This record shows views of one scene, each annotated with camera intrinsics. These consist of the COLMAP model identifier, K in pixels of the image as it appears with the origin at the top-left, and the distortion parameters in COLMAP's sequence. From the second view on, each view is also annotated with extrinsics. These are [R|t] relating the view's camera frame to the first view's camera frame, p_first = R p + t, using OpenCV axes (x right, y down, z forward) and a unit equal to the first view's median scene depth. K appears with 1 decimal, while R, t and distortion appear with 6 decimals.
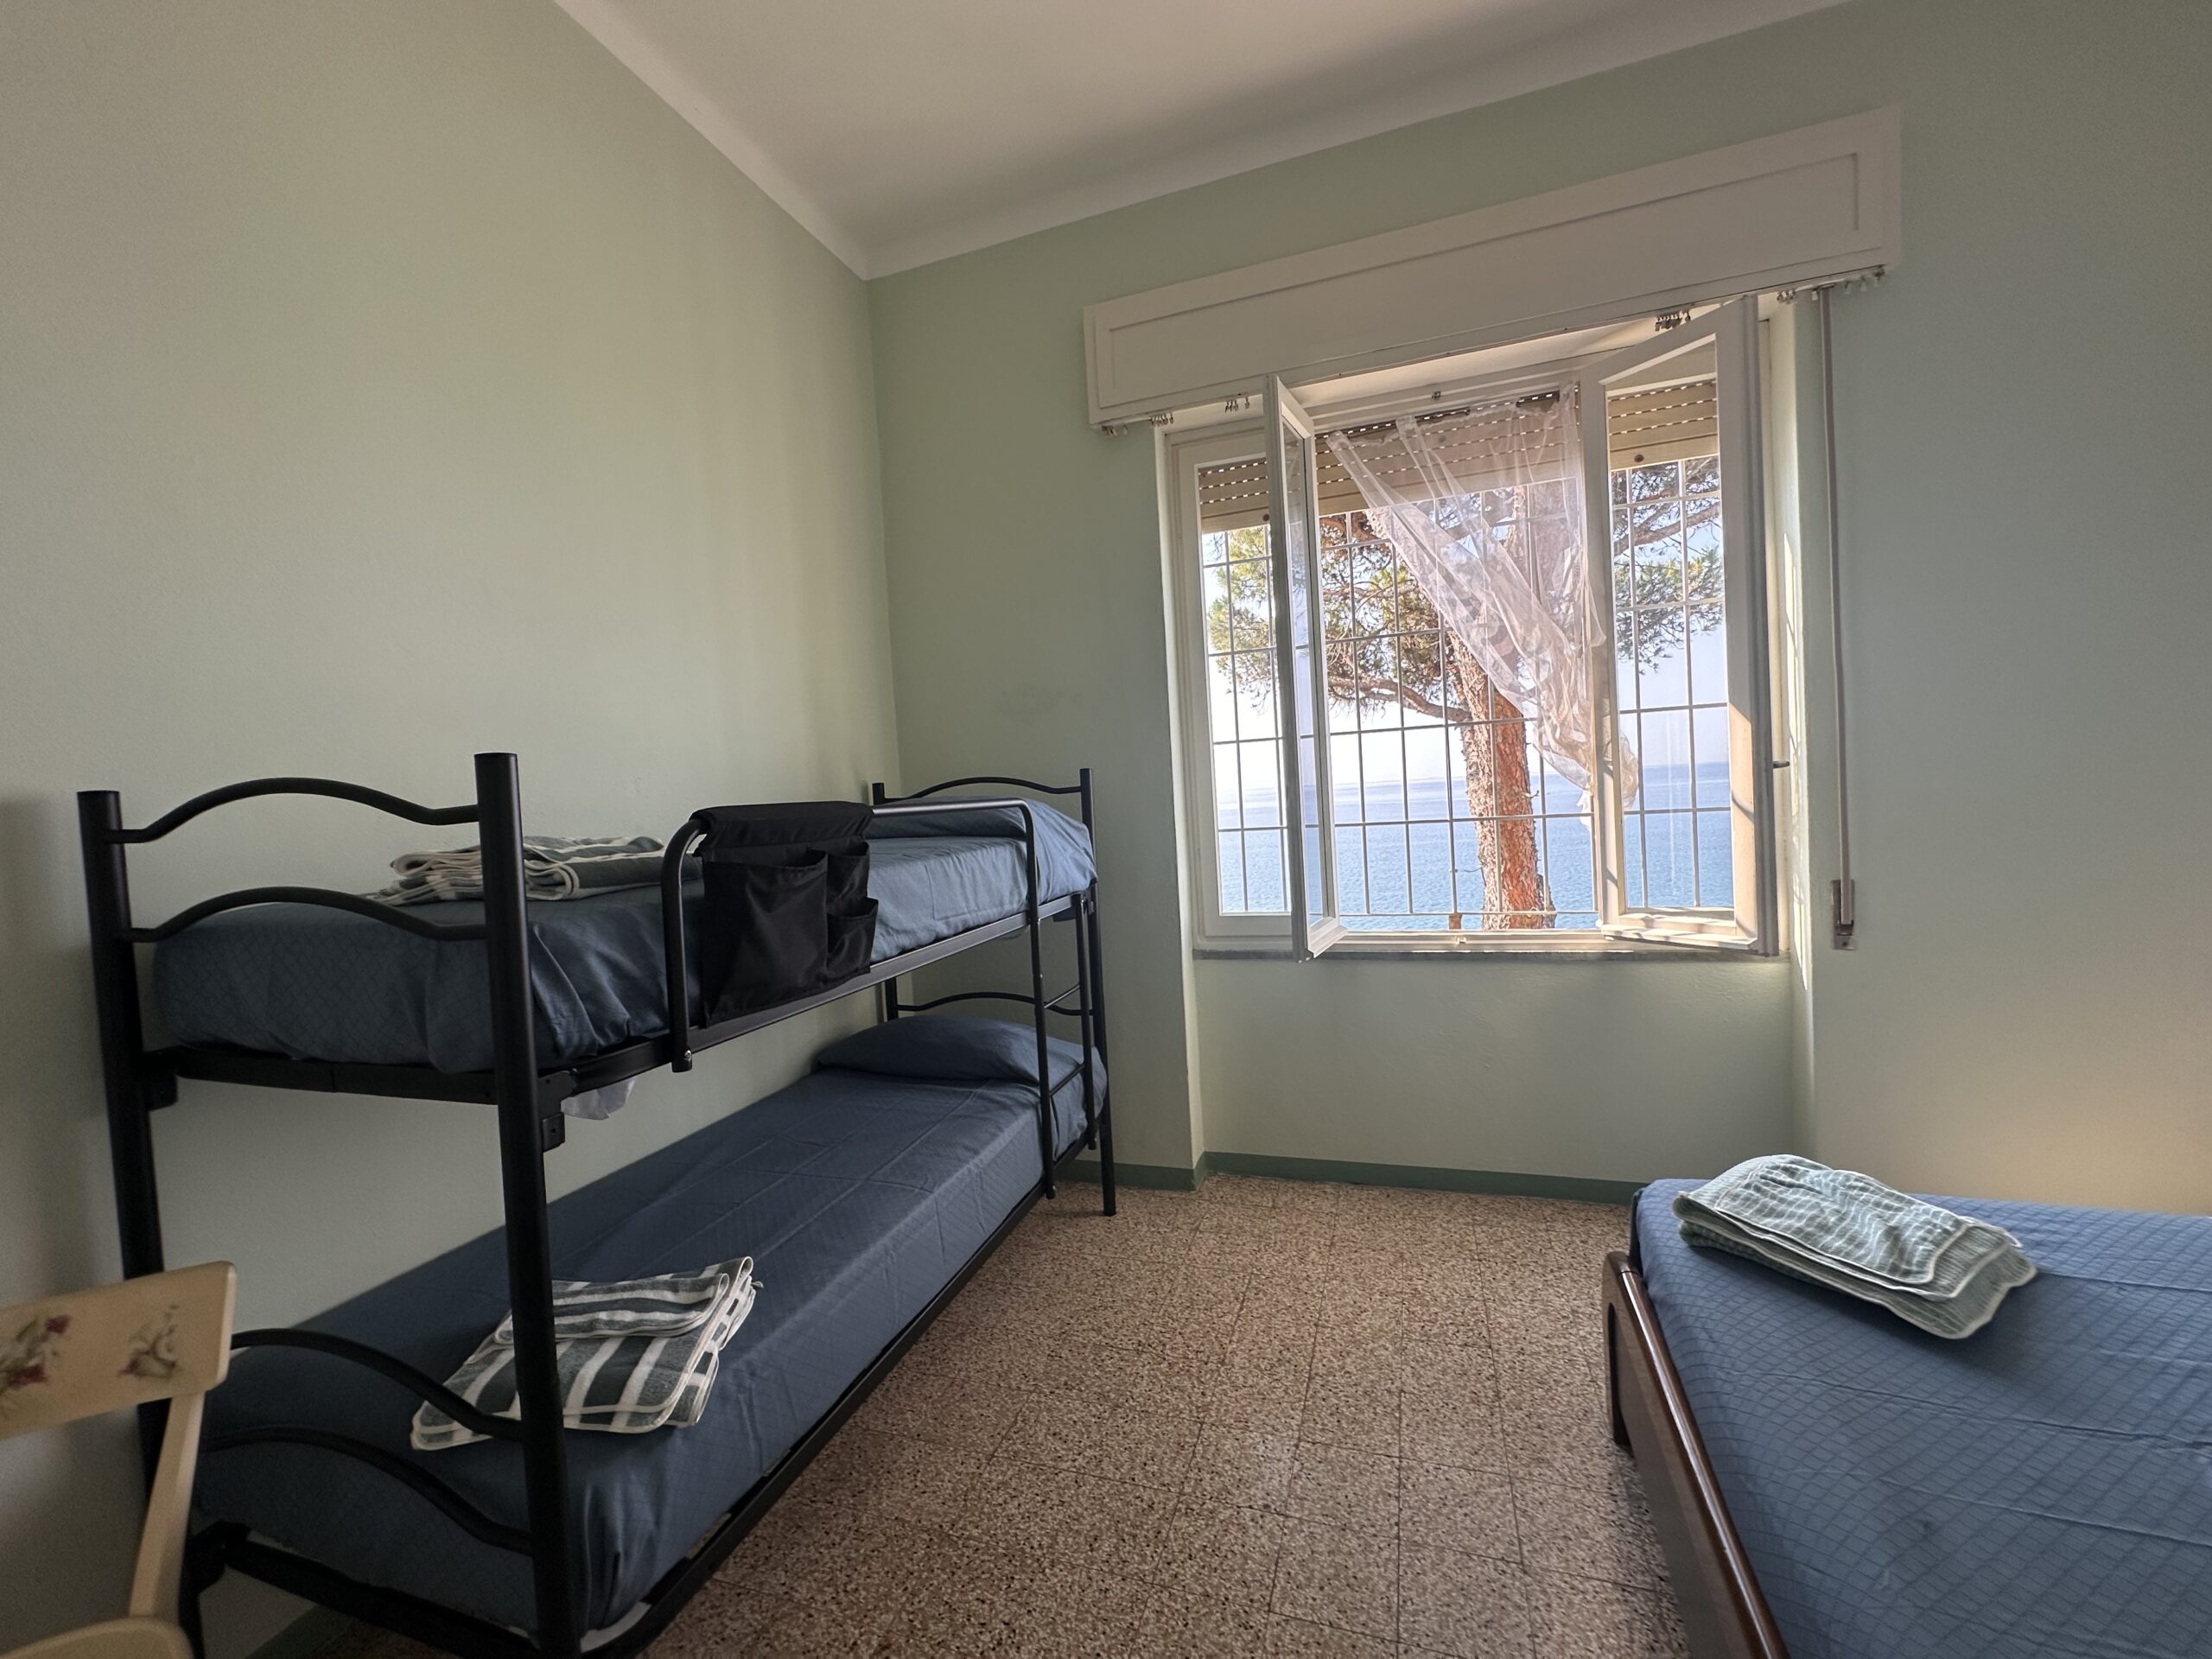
lens RADIAL K [[886.5, 0, 1099.5], [0, 886.5, 822.5], [0, 0, 1]] dist [-0.000993, -0.000329]
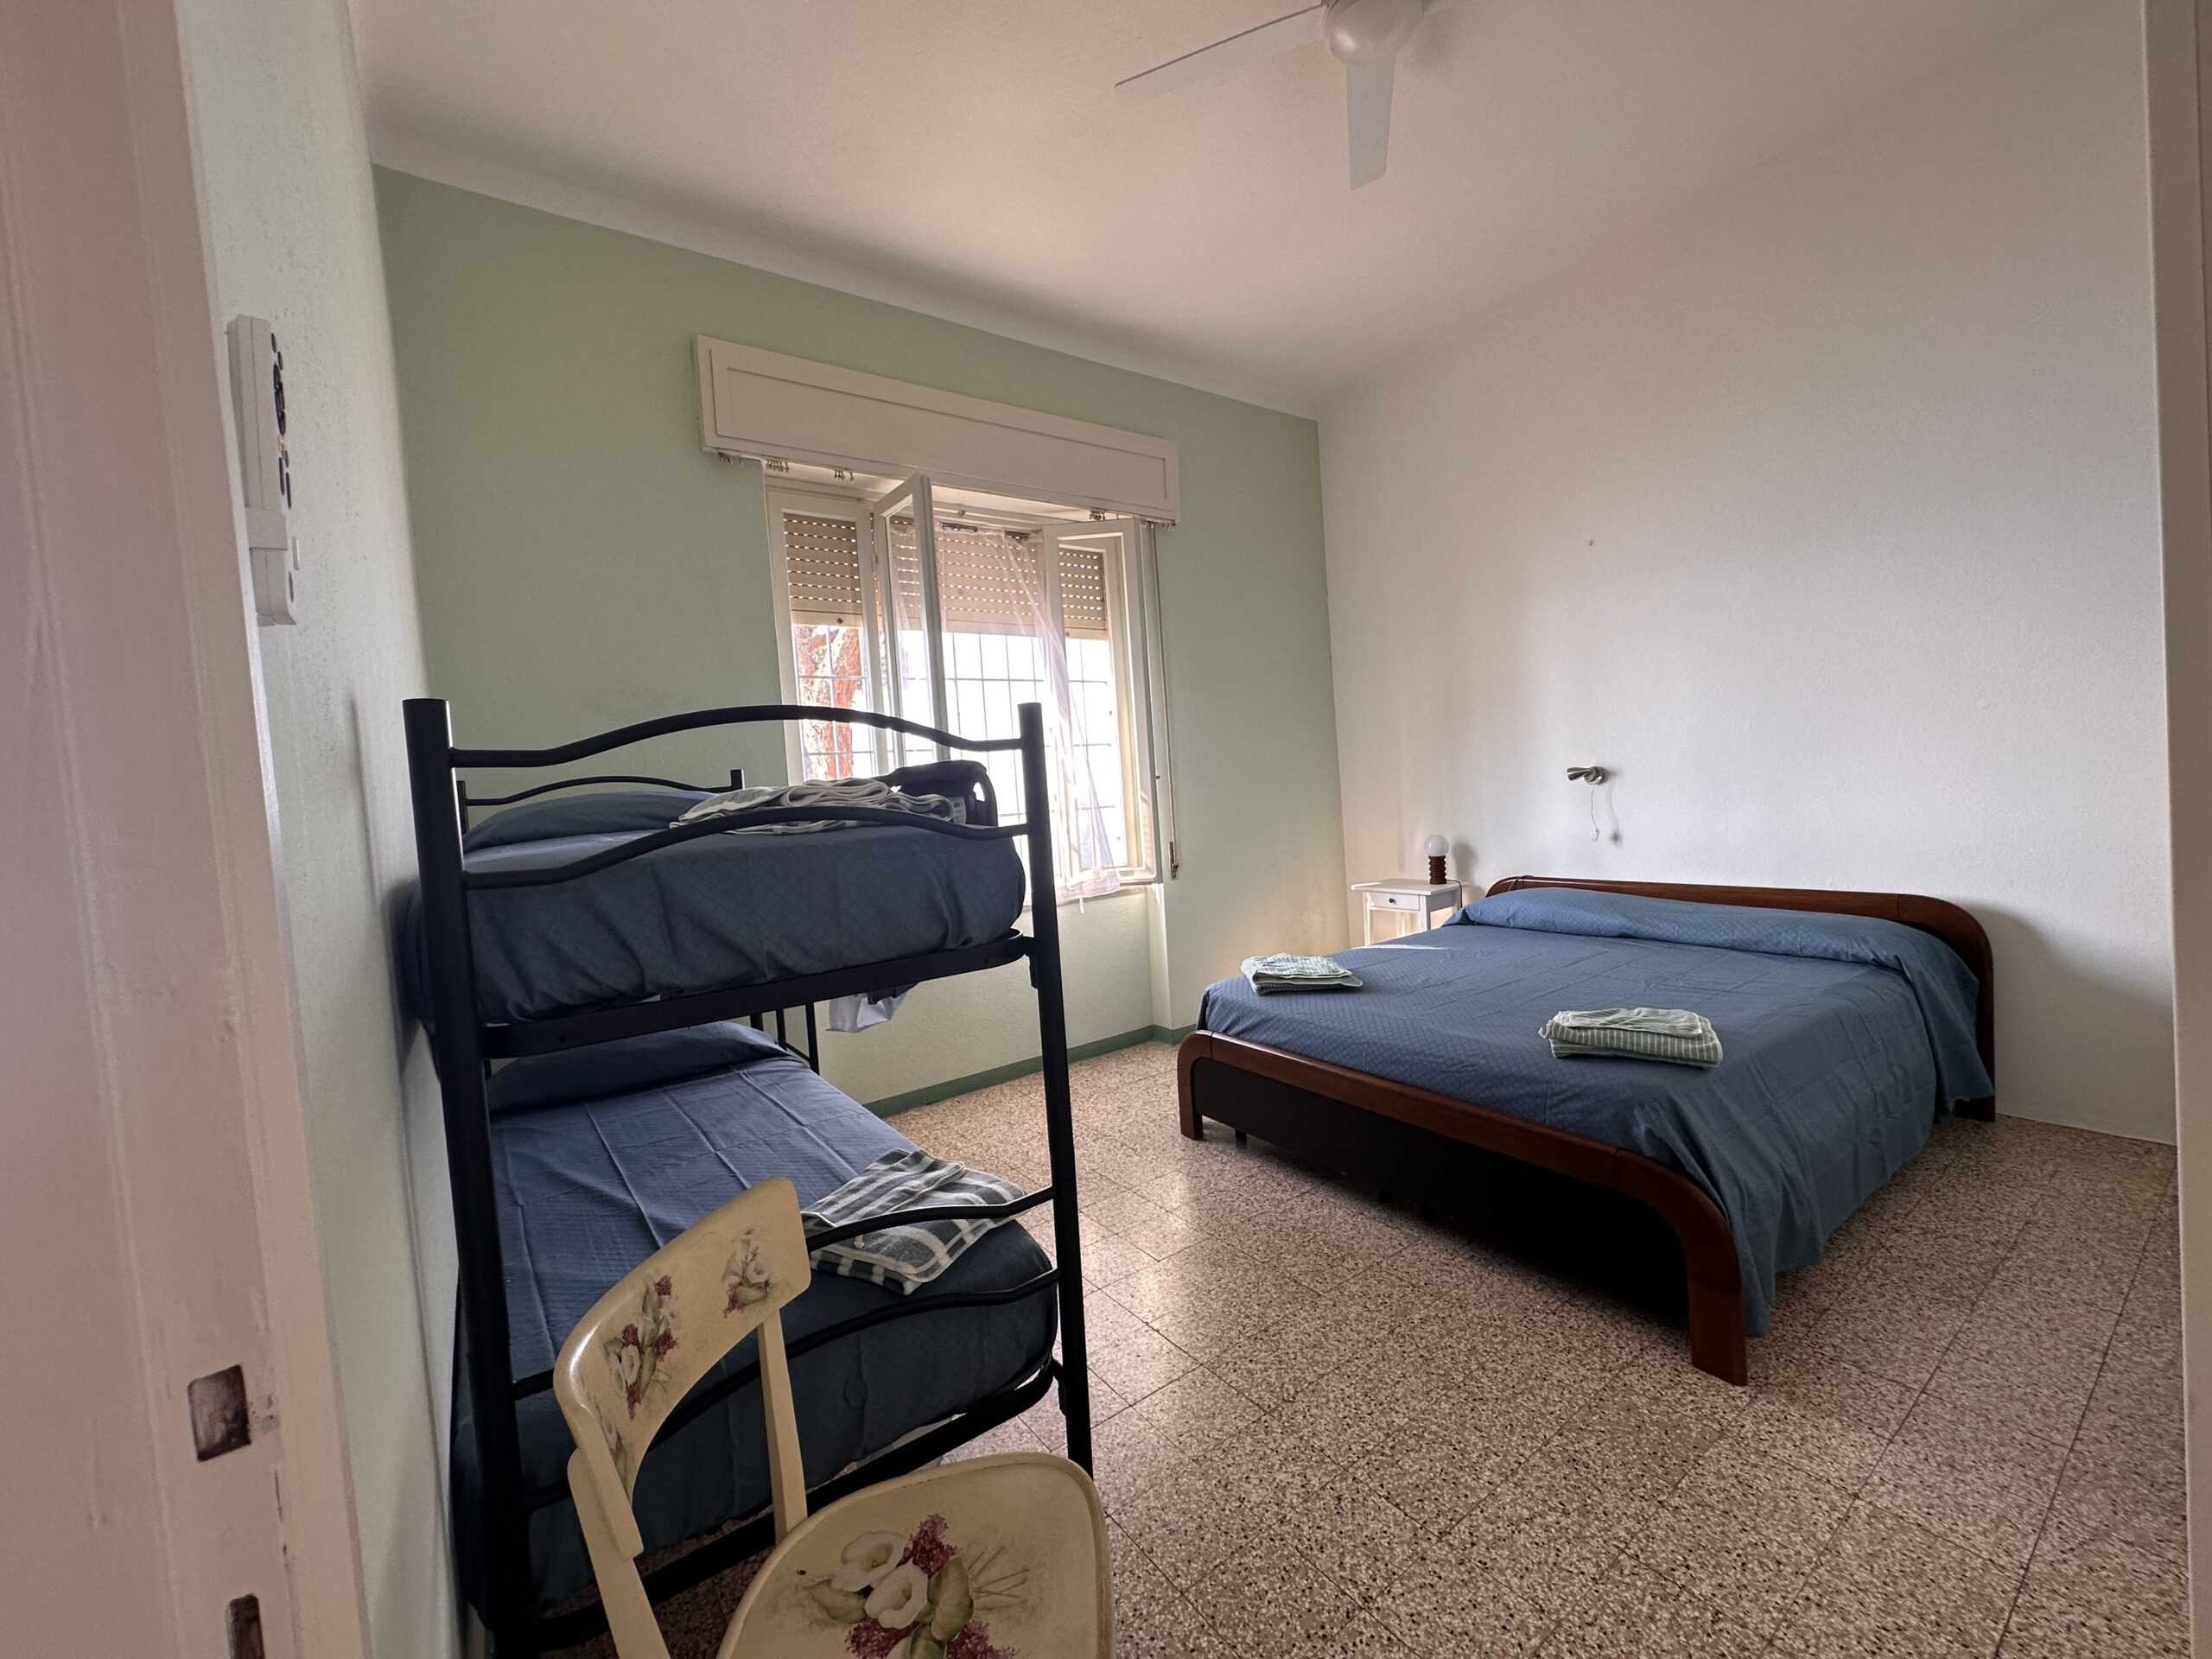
lens RADIAL K [[886.5, 0, 1104.5], [0, 886.5, 815.8], [0, 0, 1]] dist [-0.000993, -0.000329]
pose [[0.584777, -0.006347, 0.811169, -0.720048], [0.057028, 0.997817, -0.033304, 0.063719], [-0.809187, 0.065735, 0.583862, 0.034941]]
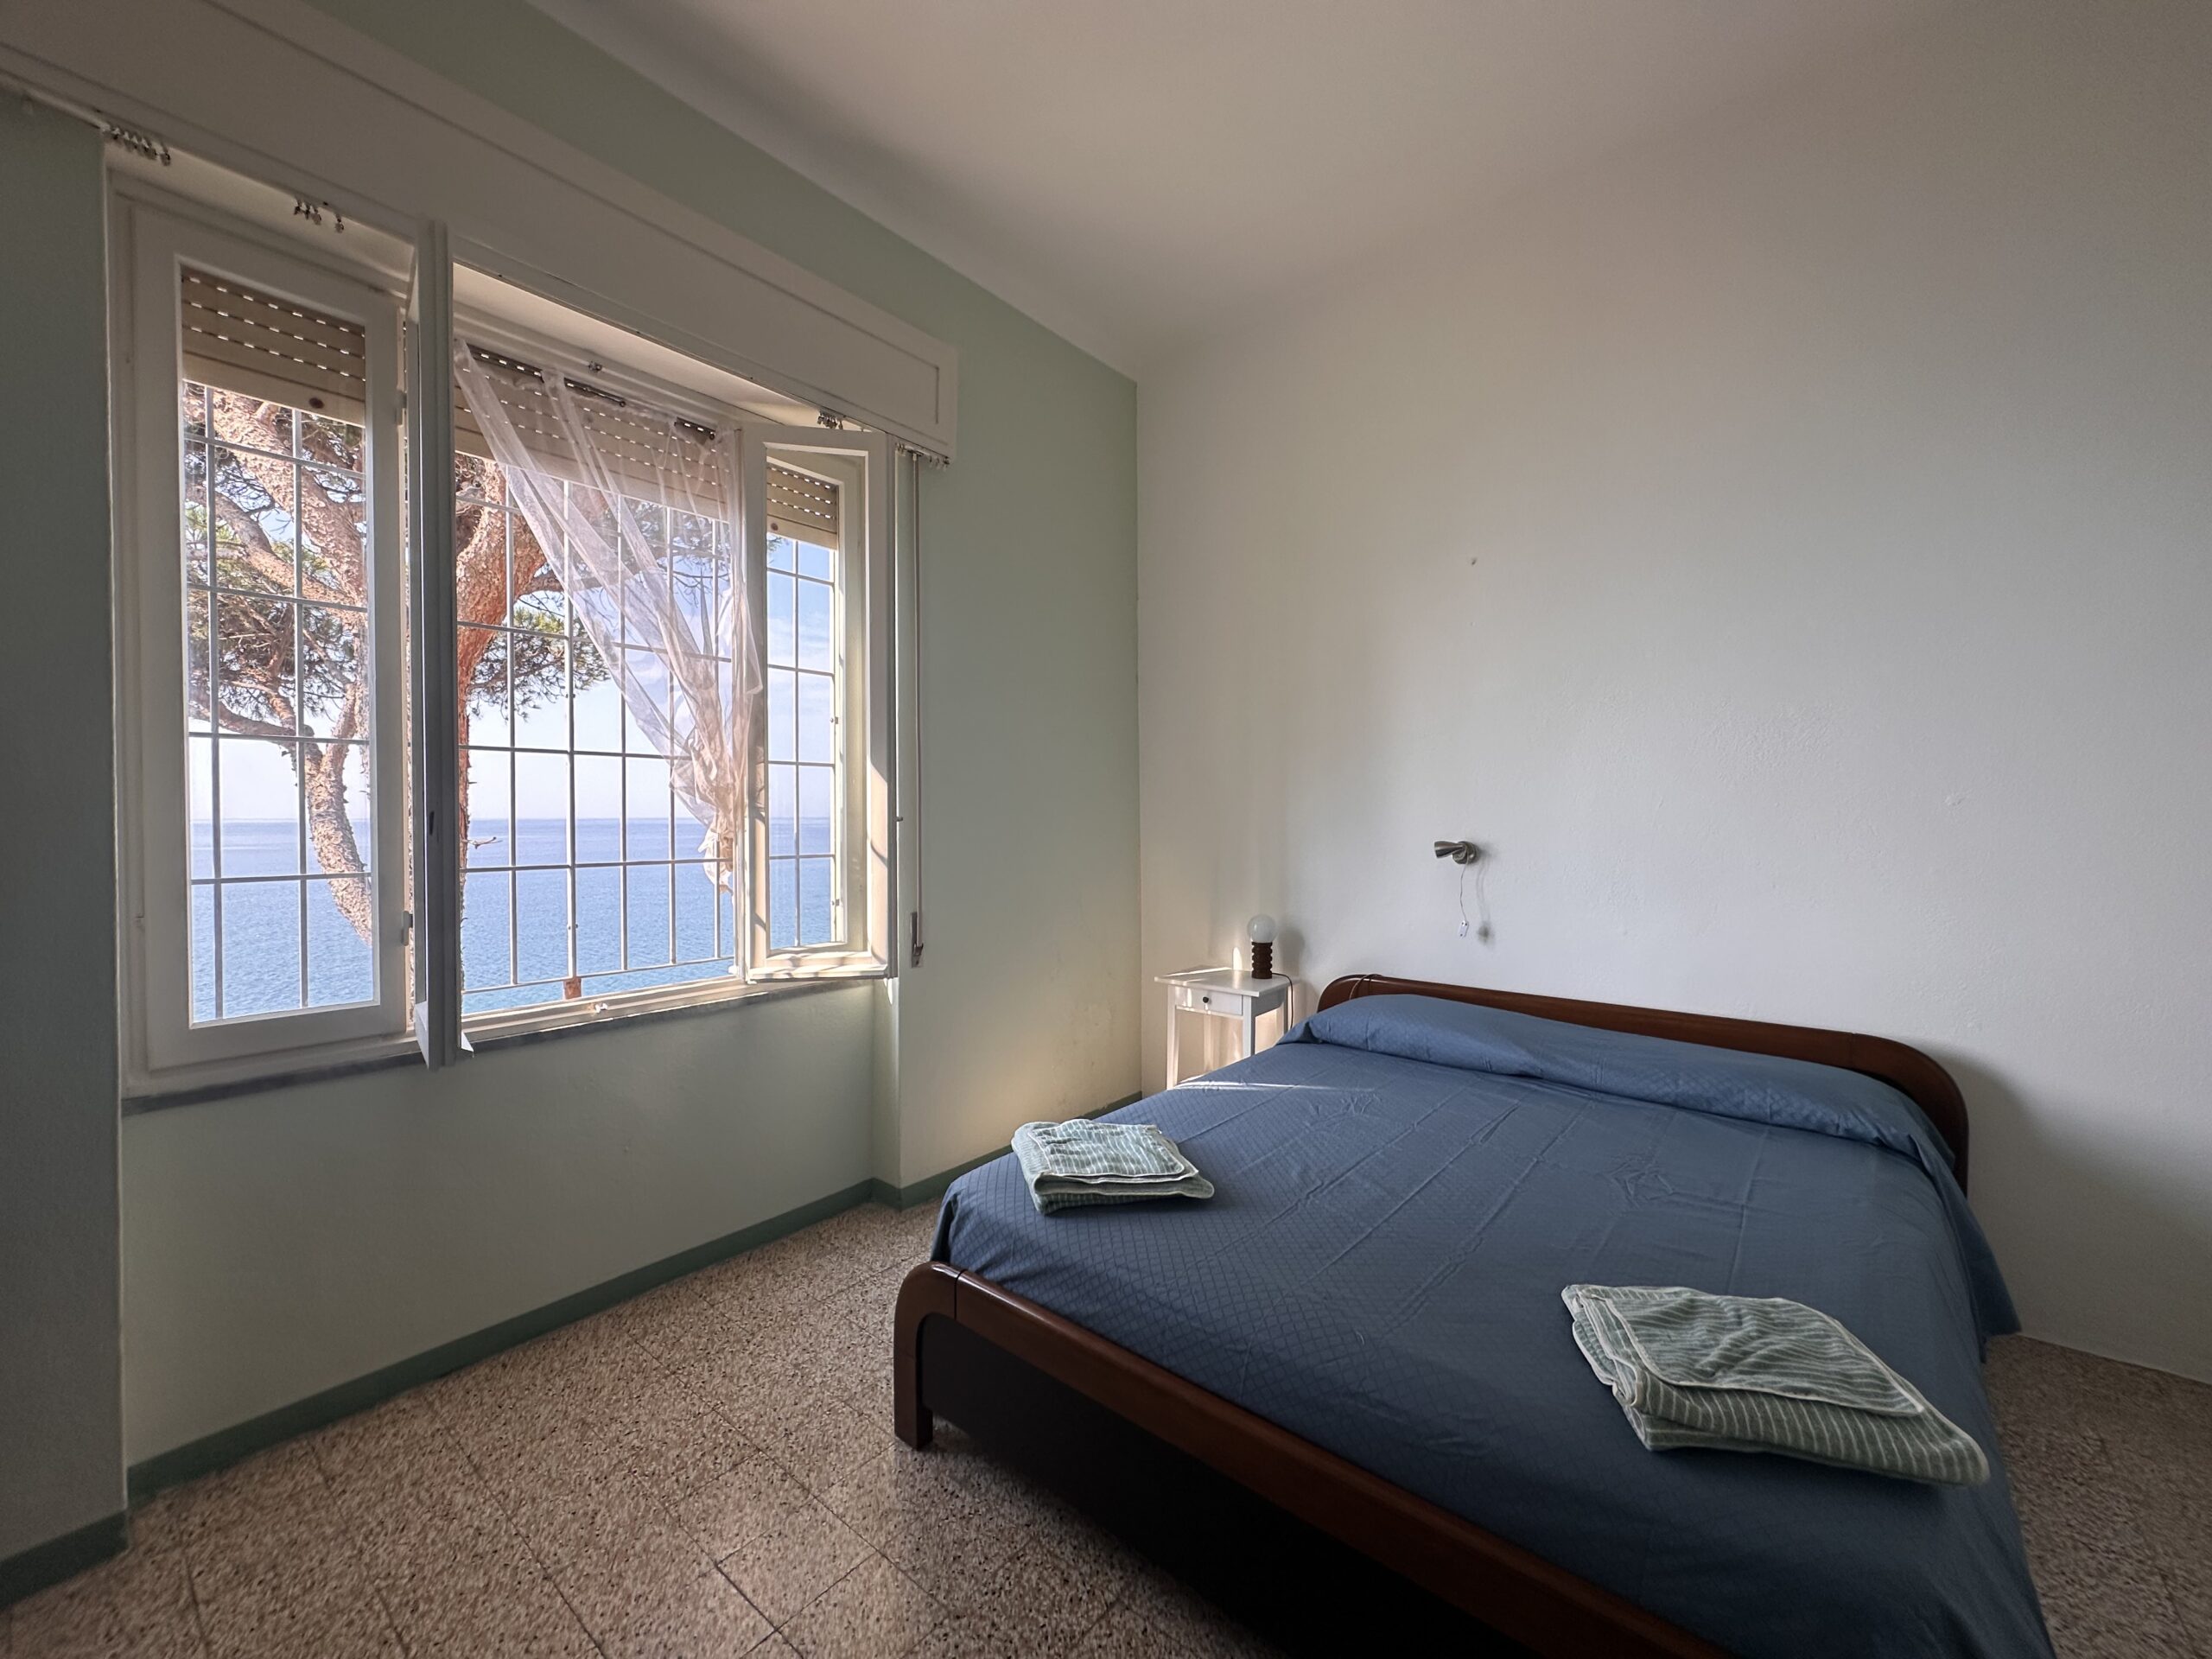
lens RADIAL K [[886.5, 0, 1108.2], [0, 886.5, 825.1], [0, 0, 1]] dist [-0.000993, -0.000329]
pose [[0.341568, 0.046746, 0.938694, -0.265693], [0.010067, 0.998523, -0.053389, 0.010444], [-0.939803, 0.027686, 0.340593, 0.295322]]
